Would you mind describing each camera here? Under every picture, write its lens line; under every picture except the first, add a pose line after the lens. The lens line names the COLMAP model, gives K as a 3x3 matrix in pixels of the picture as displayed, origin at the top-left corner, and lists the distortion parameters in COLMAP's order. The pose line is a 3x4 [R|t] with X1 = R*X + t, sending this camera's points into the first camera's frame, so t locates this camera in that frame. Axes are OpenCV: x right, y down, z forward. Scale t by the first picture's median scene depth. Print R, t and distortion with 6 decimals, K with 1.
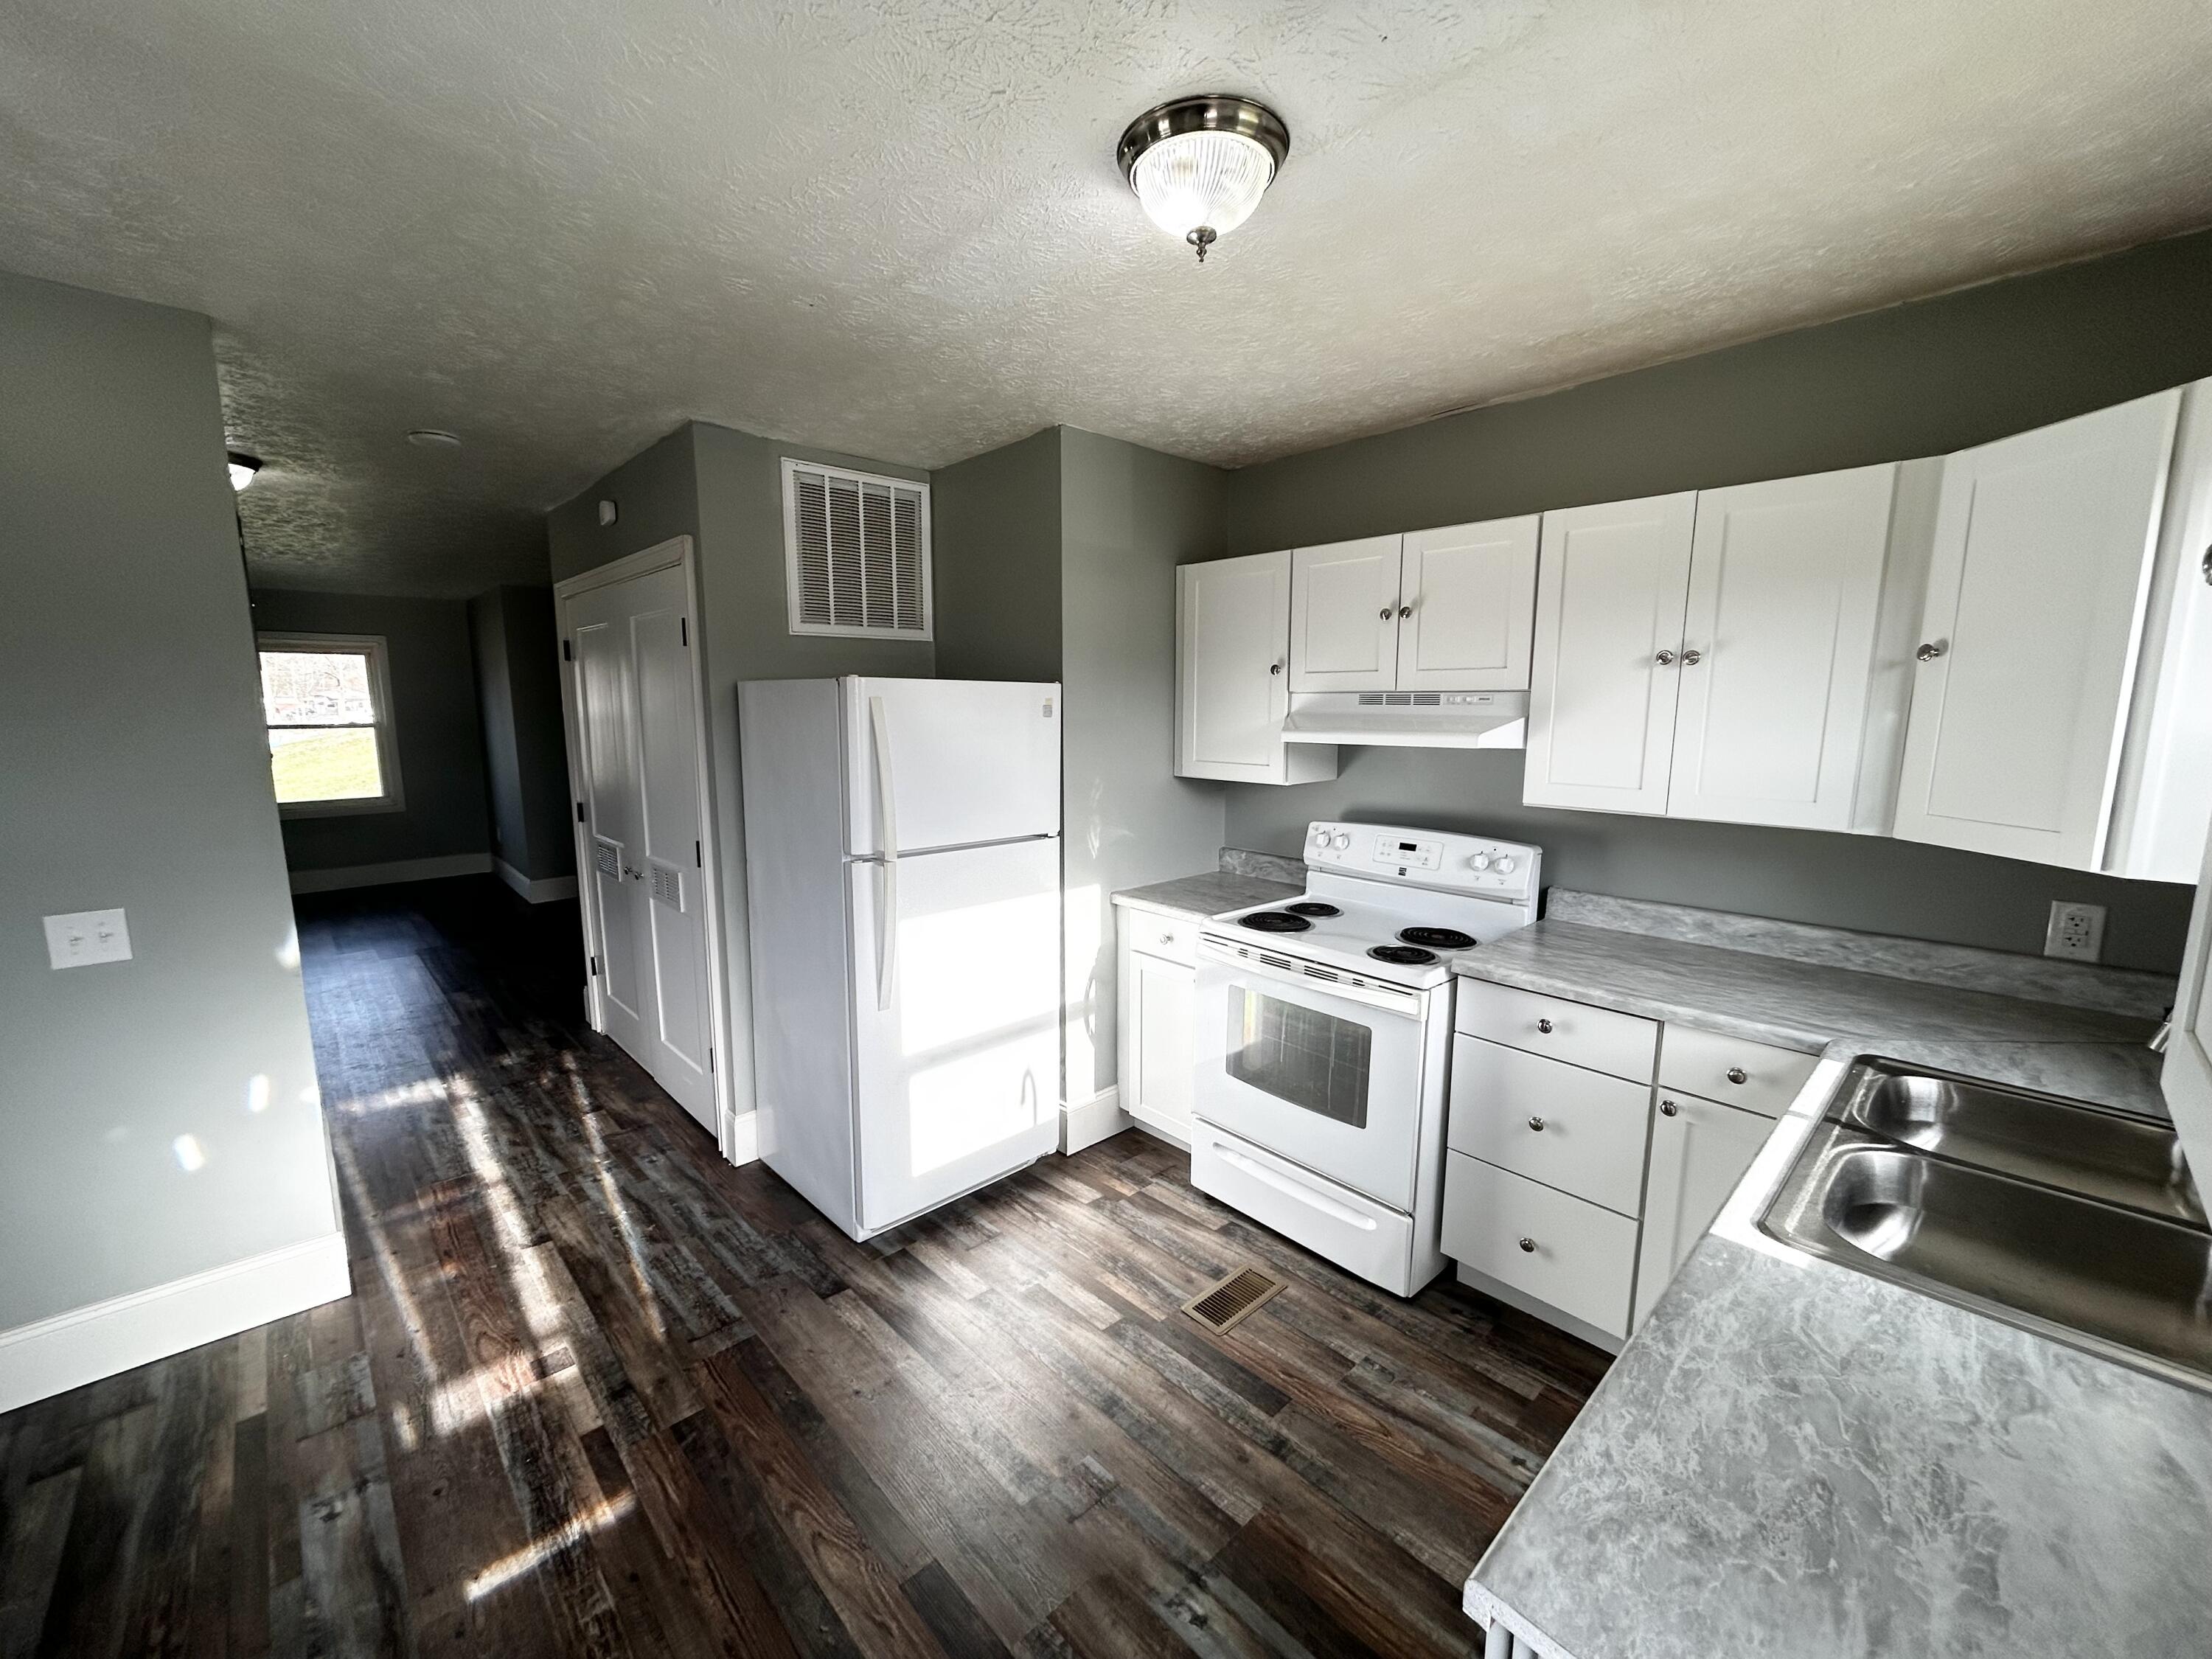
lens RADIAL K [[891.9, 0, 1084.2], [0, 891.9, 829.4], [0, 0, 1]] dist [-0.004989, 0.003050]
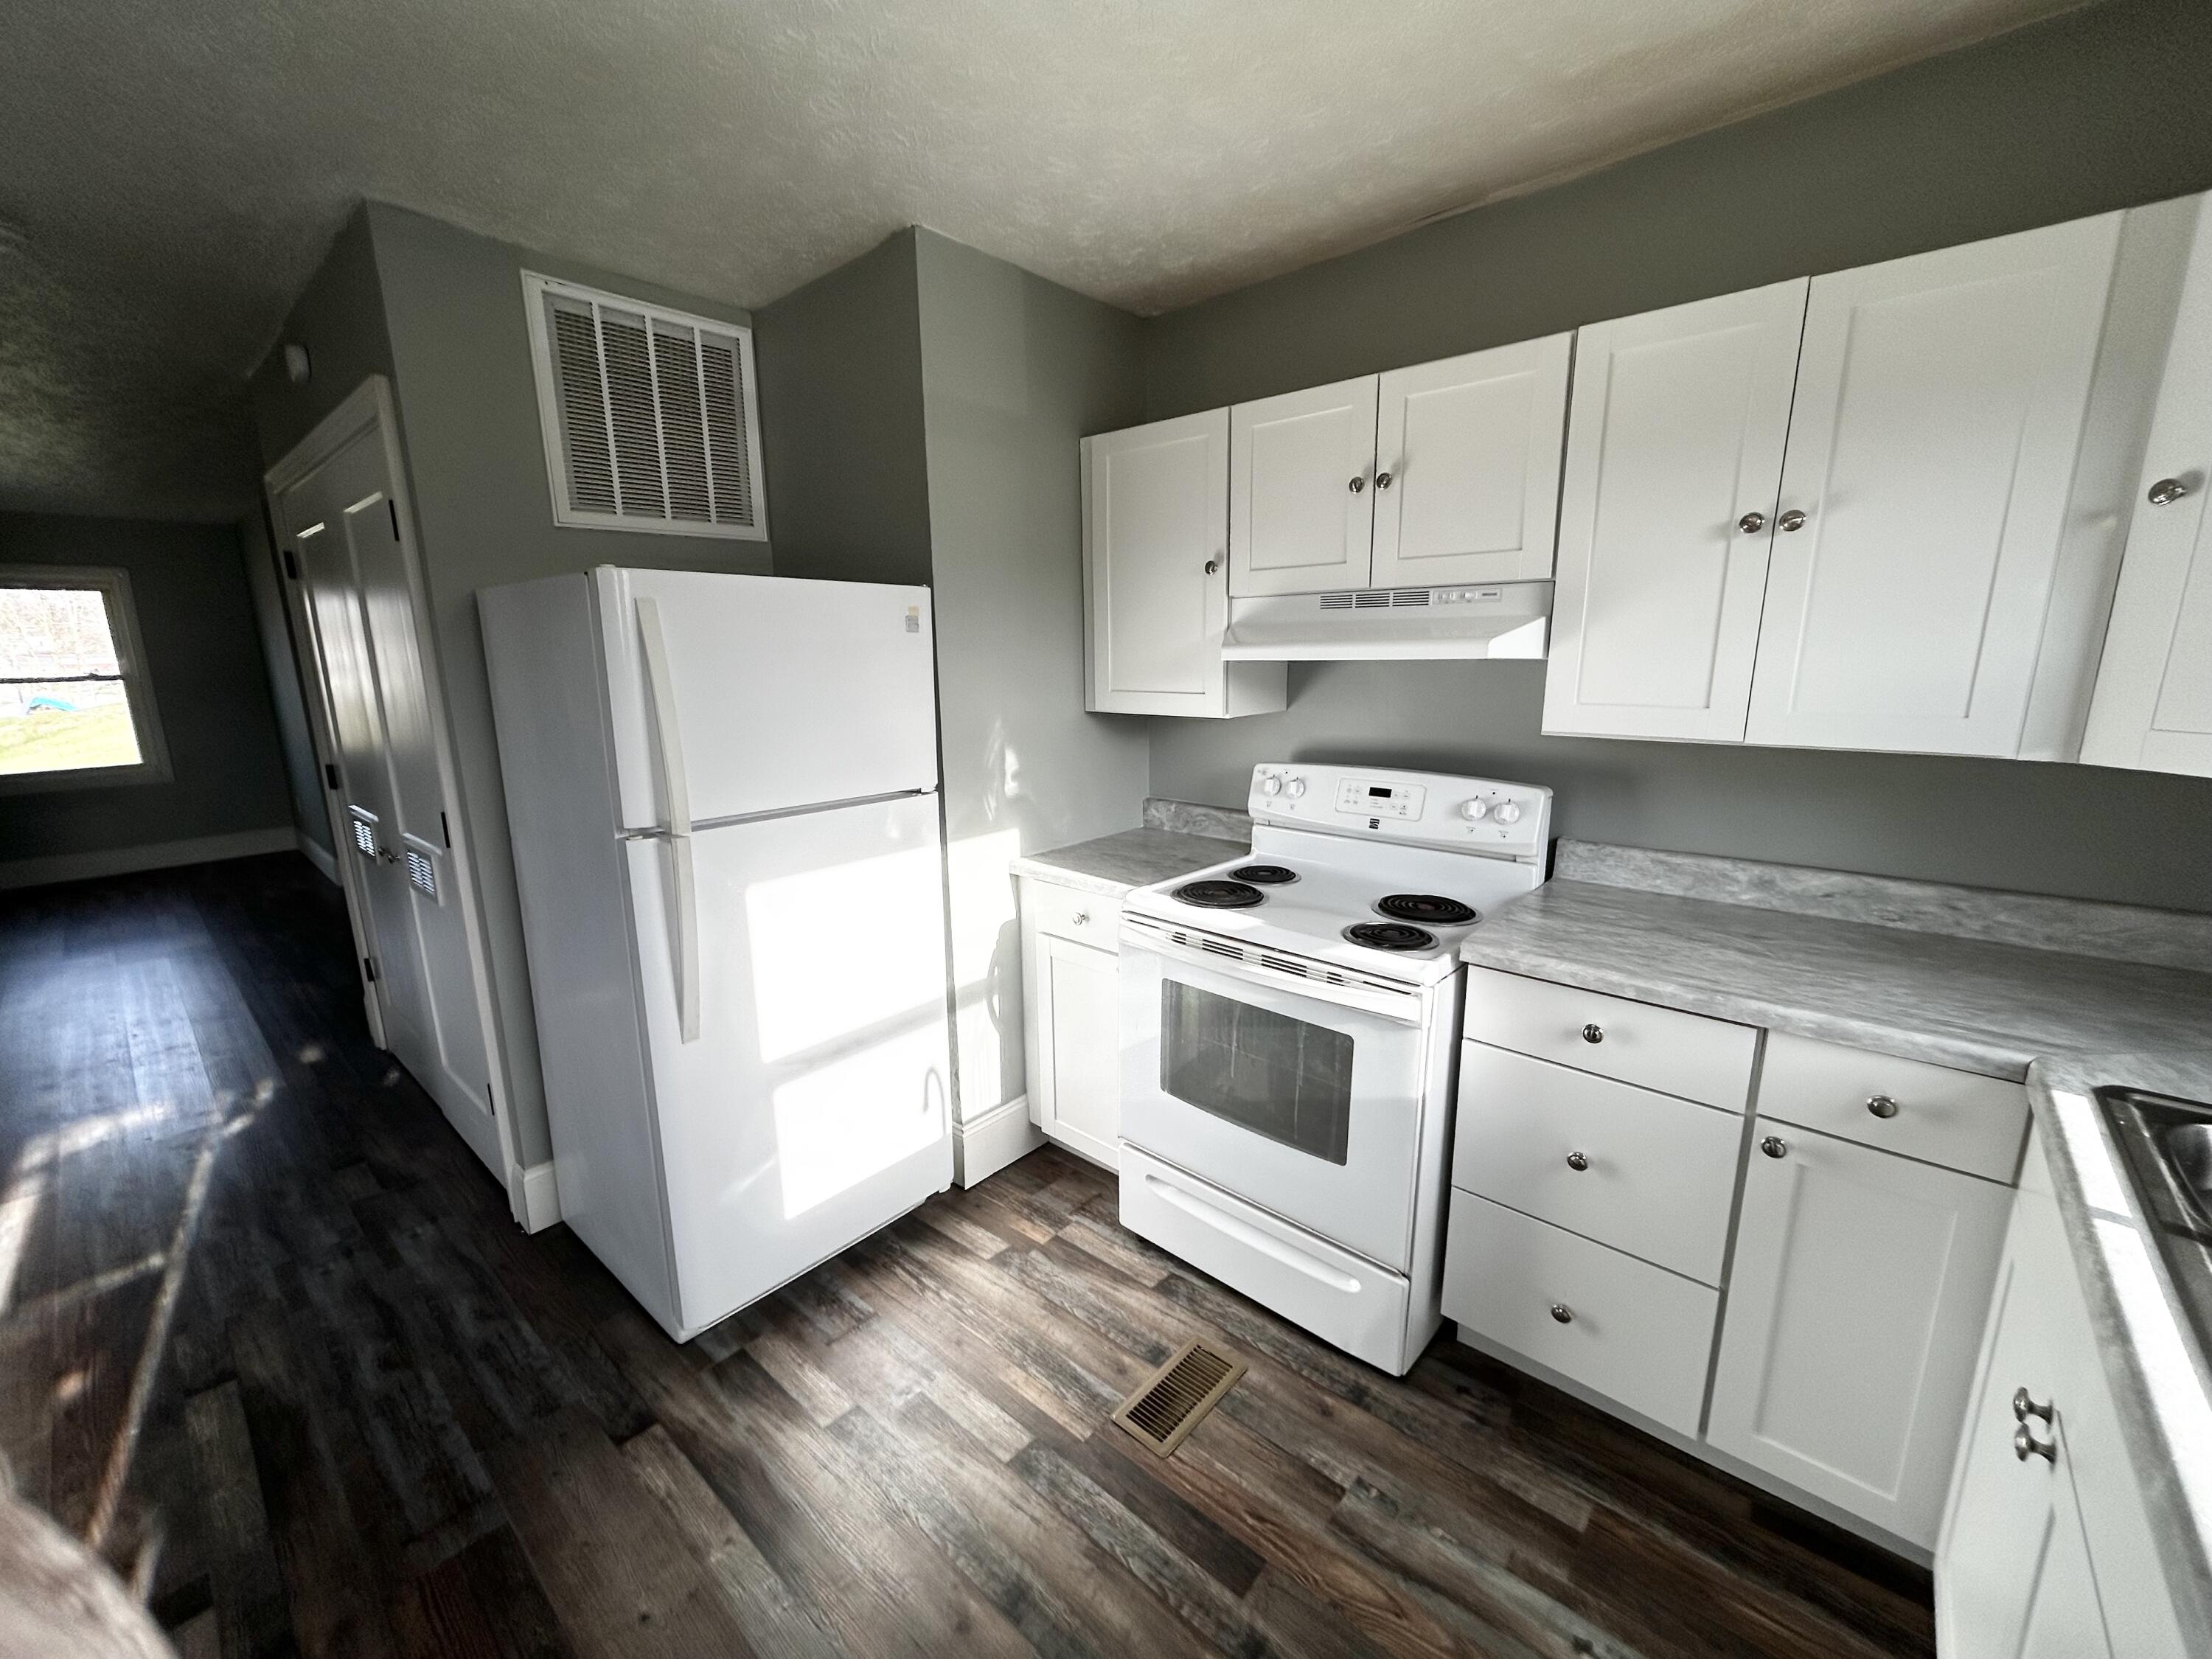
lens RADIAL K [[891.9, 0, 1086.2], [0, 891.9, 830.6], [0, 0, 1]] dist [-0.004989, 0.003050]
pose [[0.995212, -0.033475, 0.091825, 0.034258], [0.027950, 0.997758, 0.060808, -0.002396], [-0.093655, -0.057951, 0.993917, 0.277313]]
